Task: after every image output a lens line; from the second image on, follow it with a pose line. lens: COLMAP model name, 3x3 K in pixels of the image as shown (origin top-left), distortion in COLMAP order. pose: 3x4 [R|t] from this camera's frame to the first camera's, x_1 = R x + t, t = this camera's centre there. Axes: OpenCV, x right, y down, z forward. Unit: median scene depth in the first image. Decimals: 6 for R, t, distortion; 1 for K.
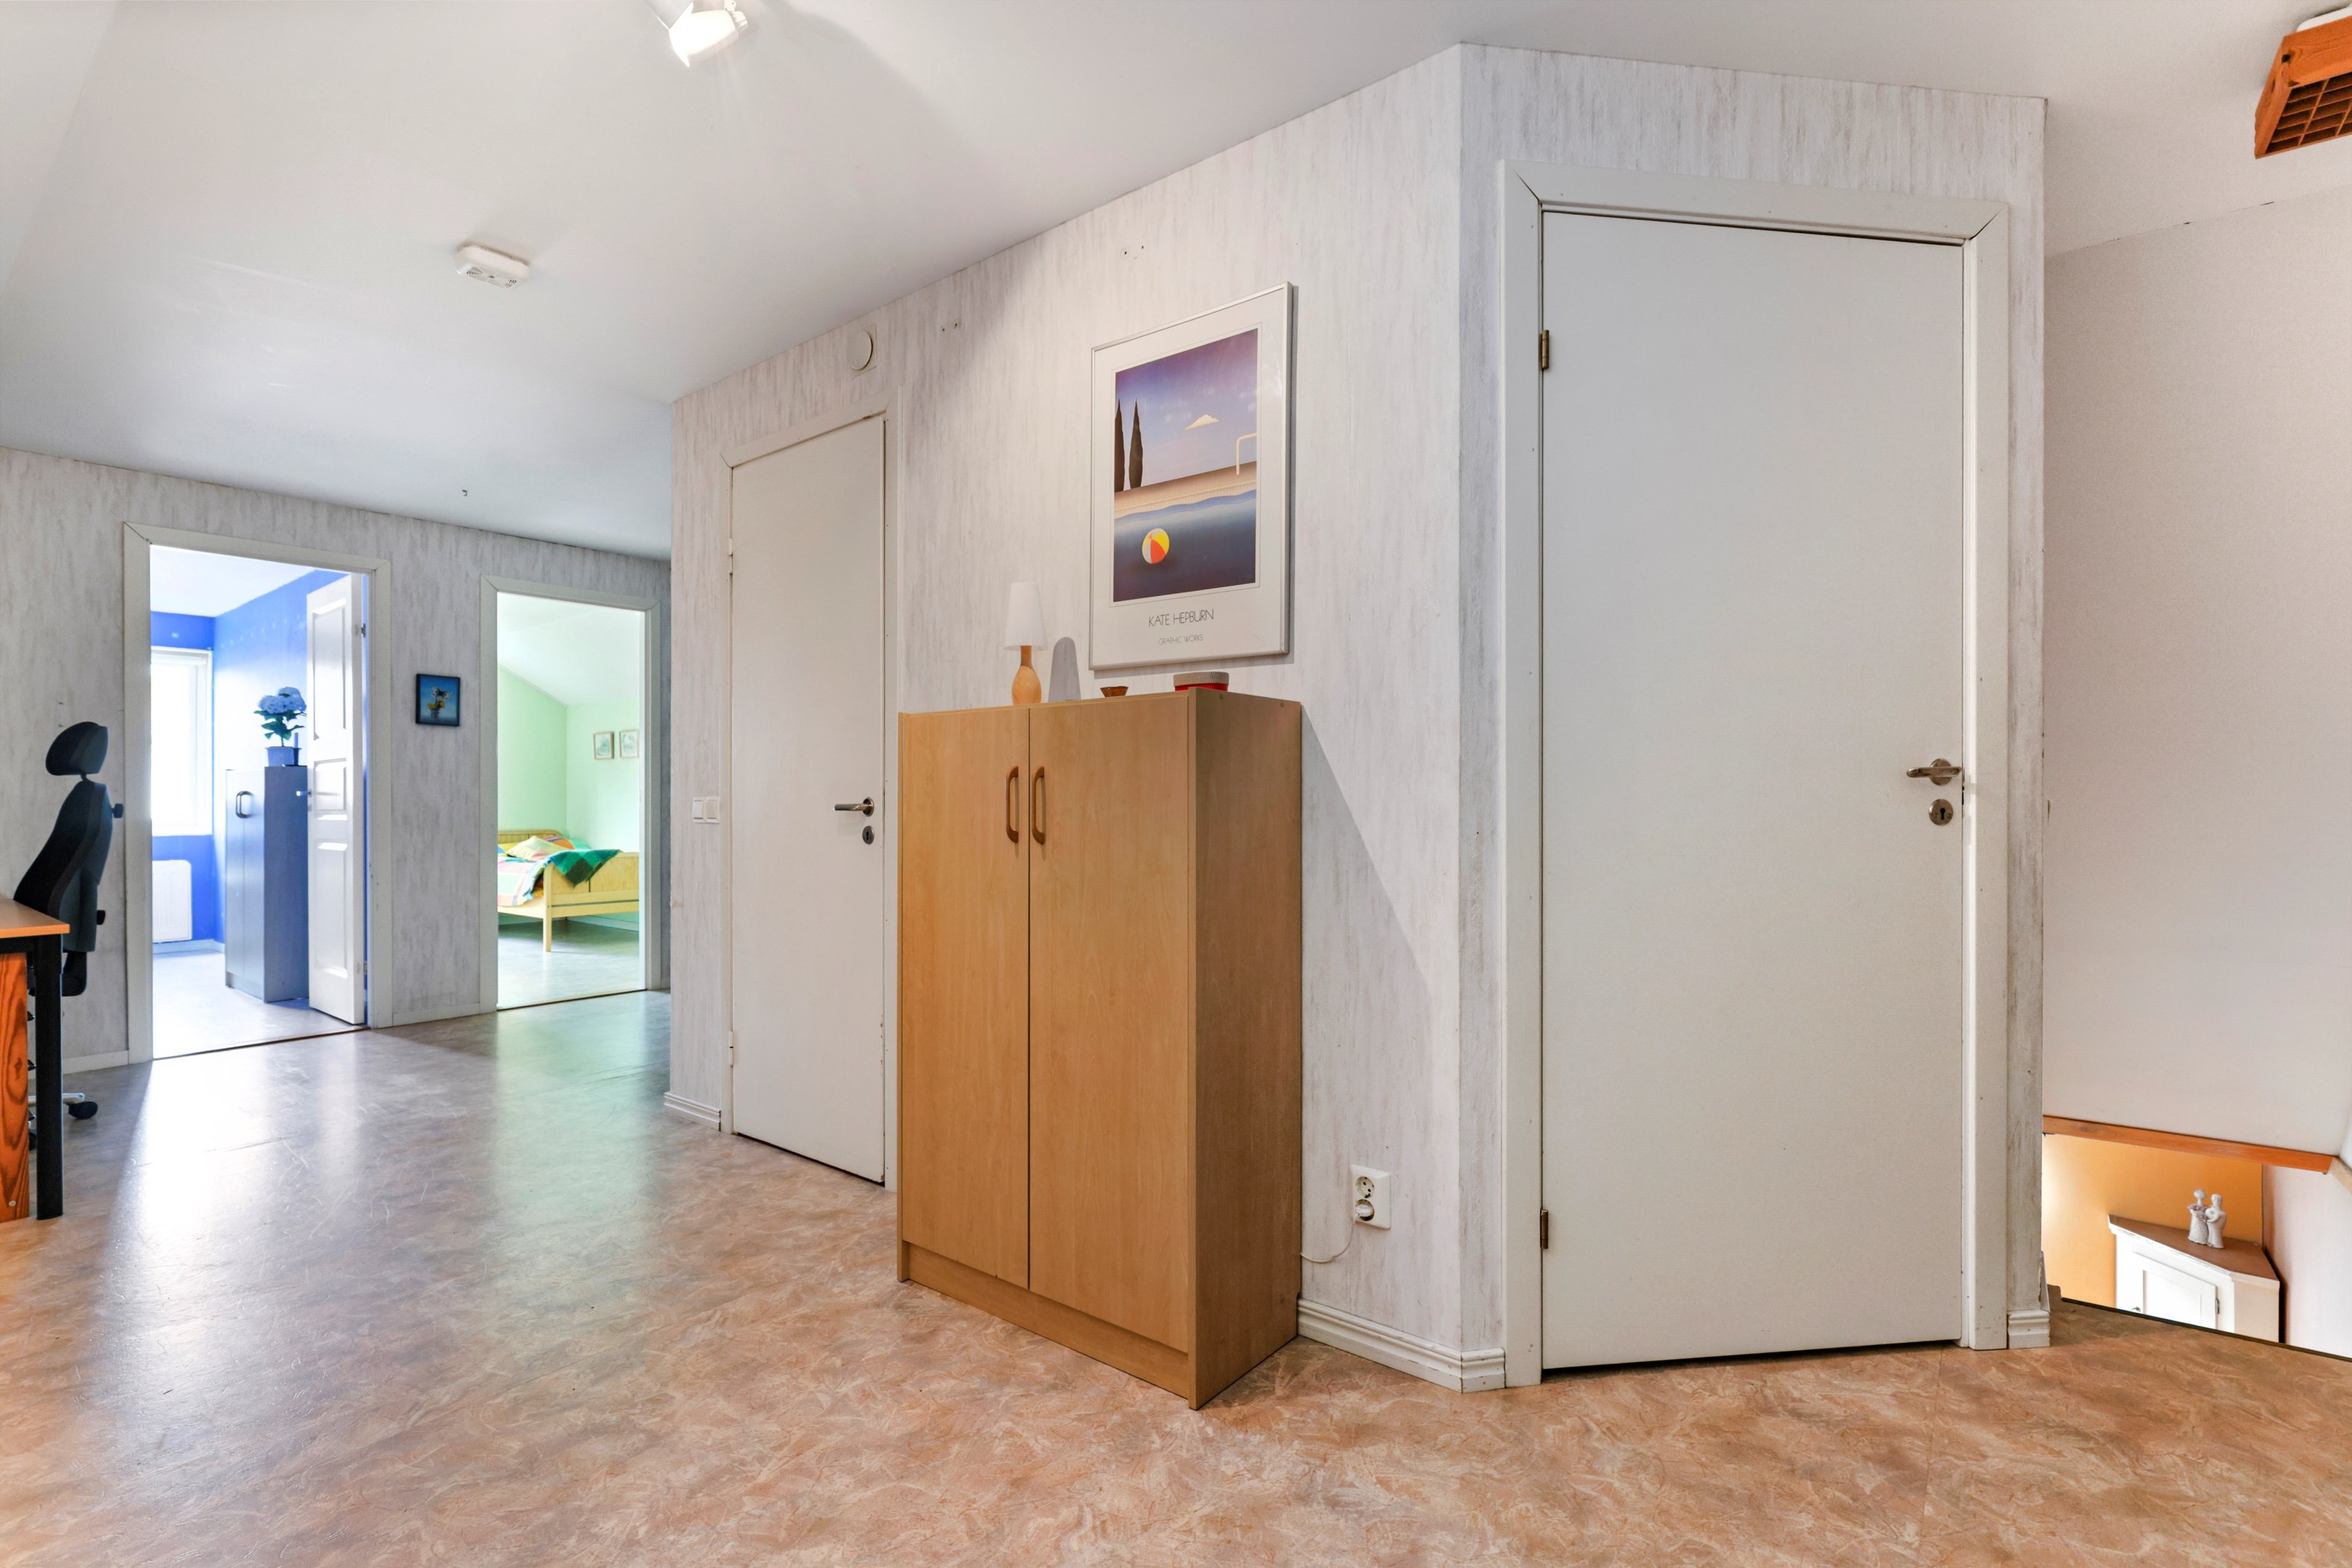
lens RADIAL K [[1026.2, 0, 1172.6], [0, 1026.2, 797.0], [0, 0, 1]] dist [-0.009211, 0.000153]
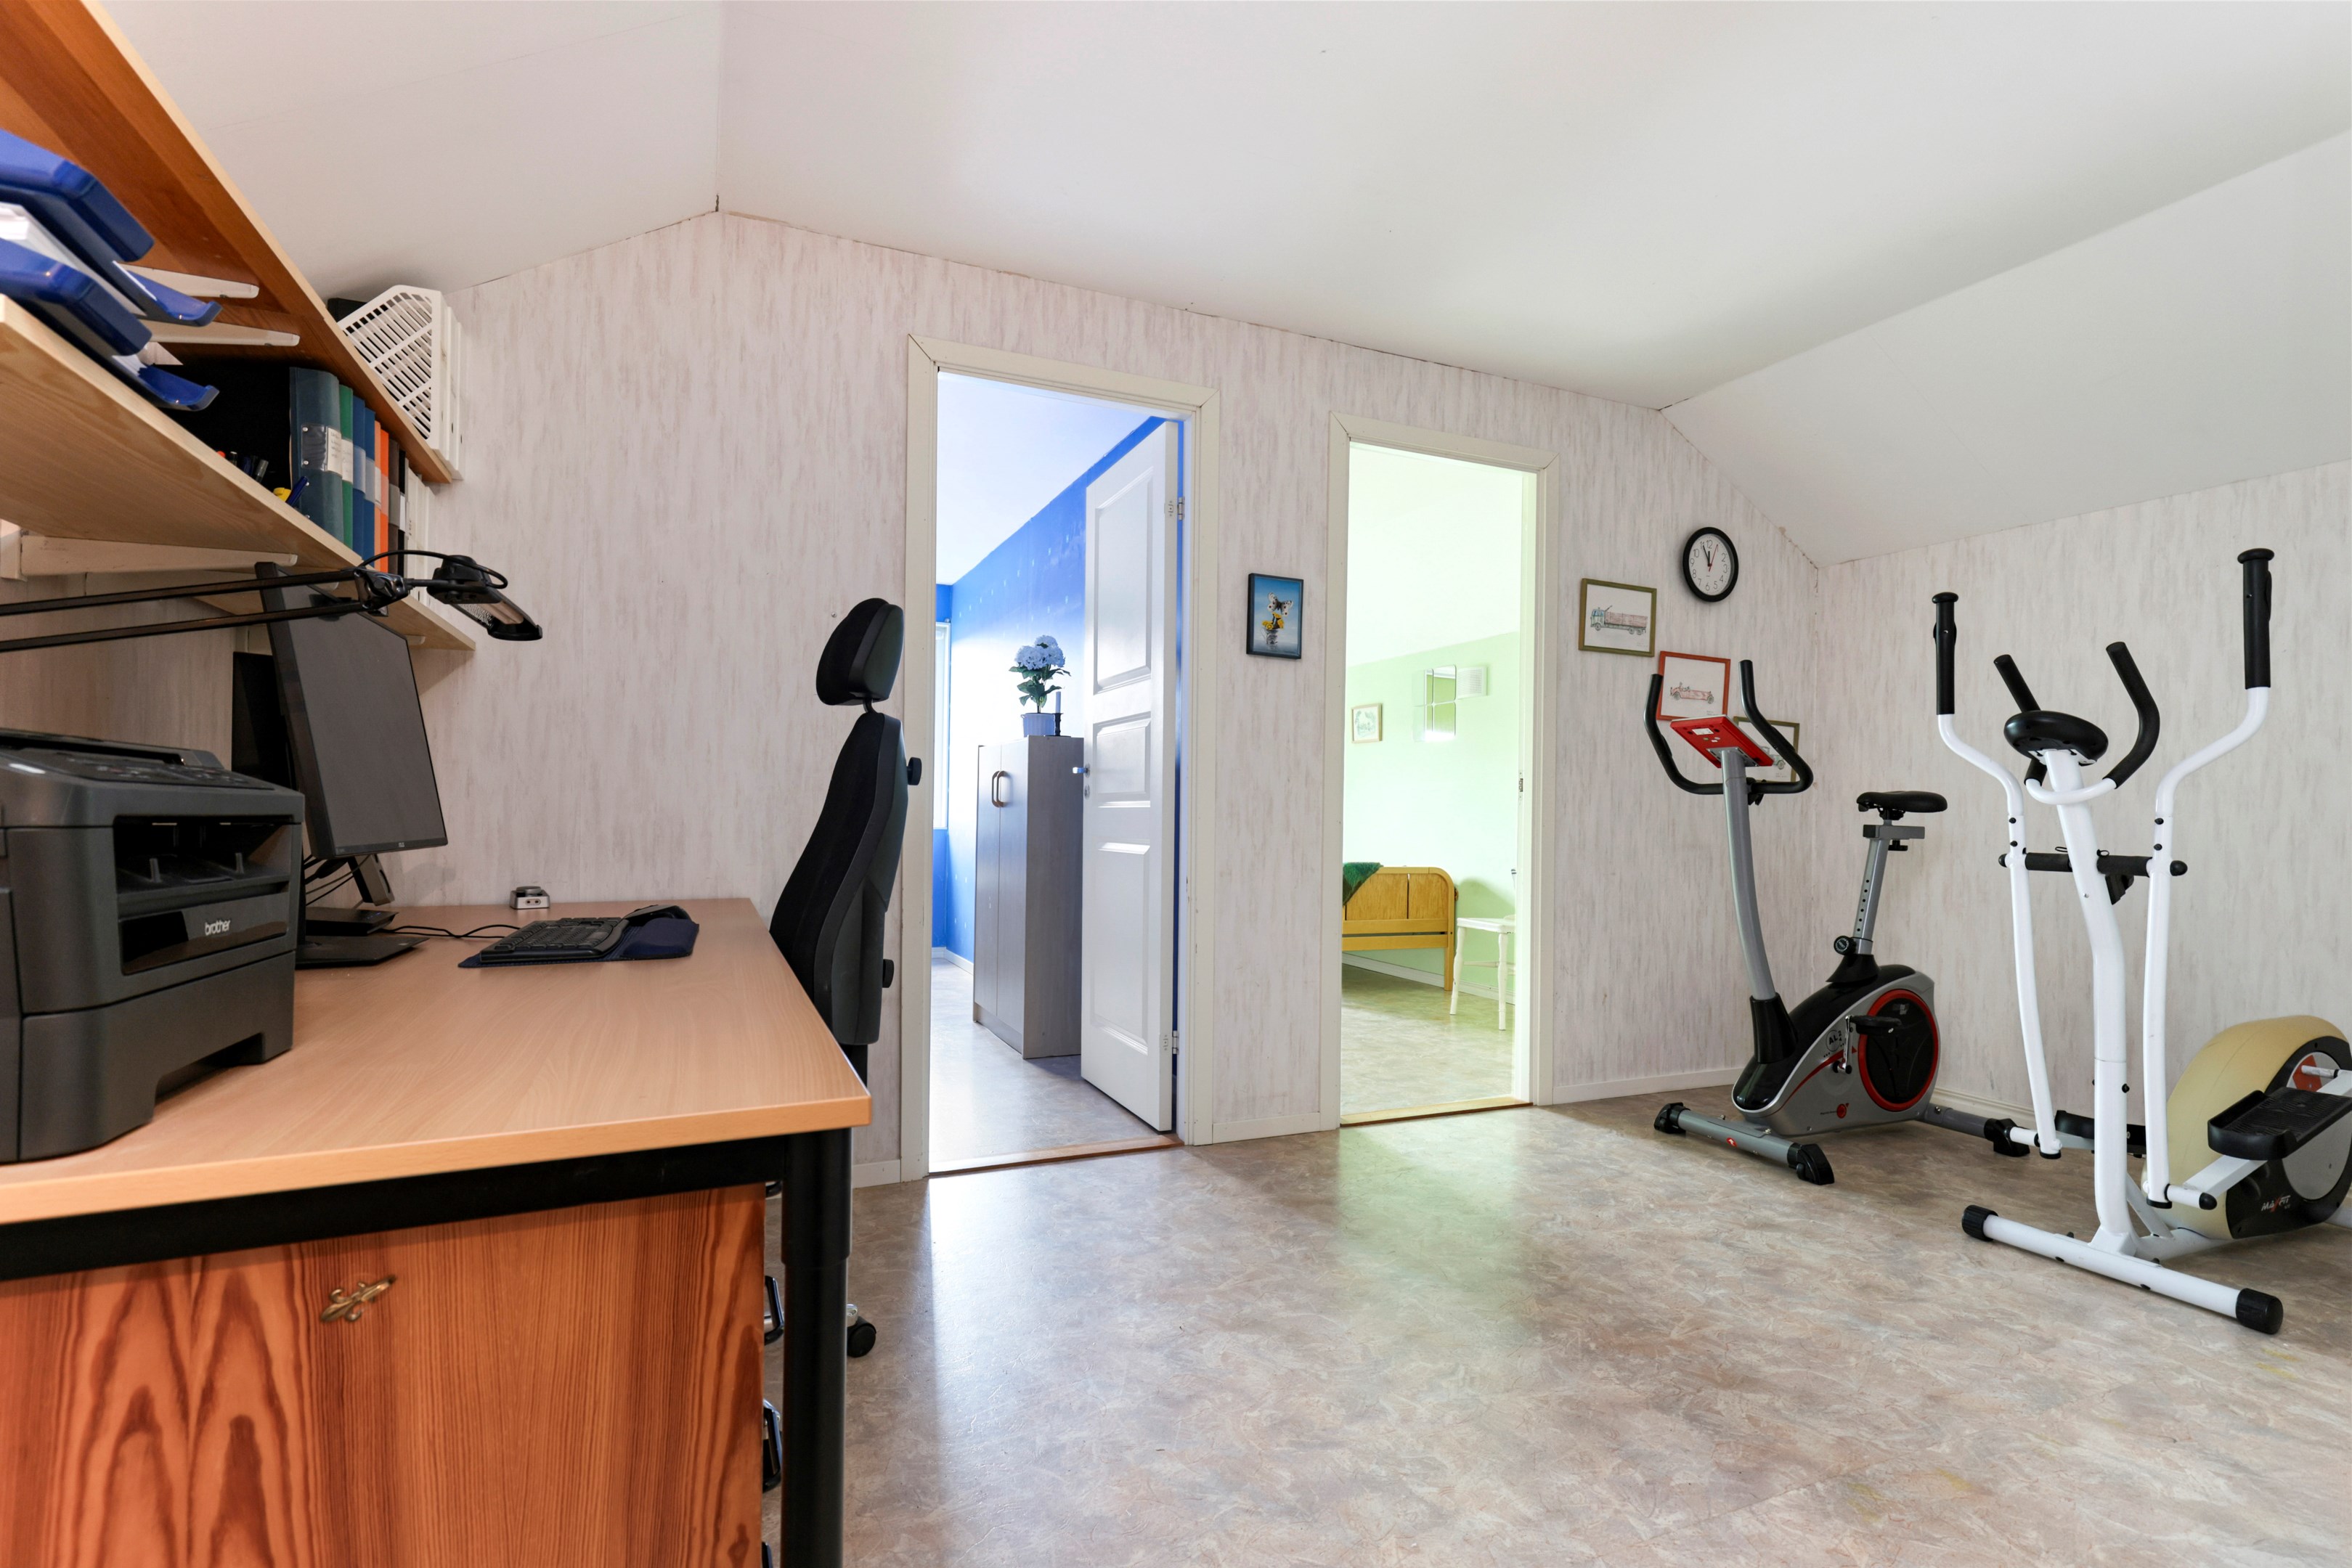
lens RADIAL K [[1098.4, 0, 1186.9], [0, 1098.4, 801.7], [0, 0, 1]] dist [0.005586, -0.000838]
pose [[0.873805, 0.012490, -0.486116, -0.438613], [-0.016616, 0.999853, -0.004178, 0.020484], [0.485993, 0.011728, 0.873884, 0.392956]]
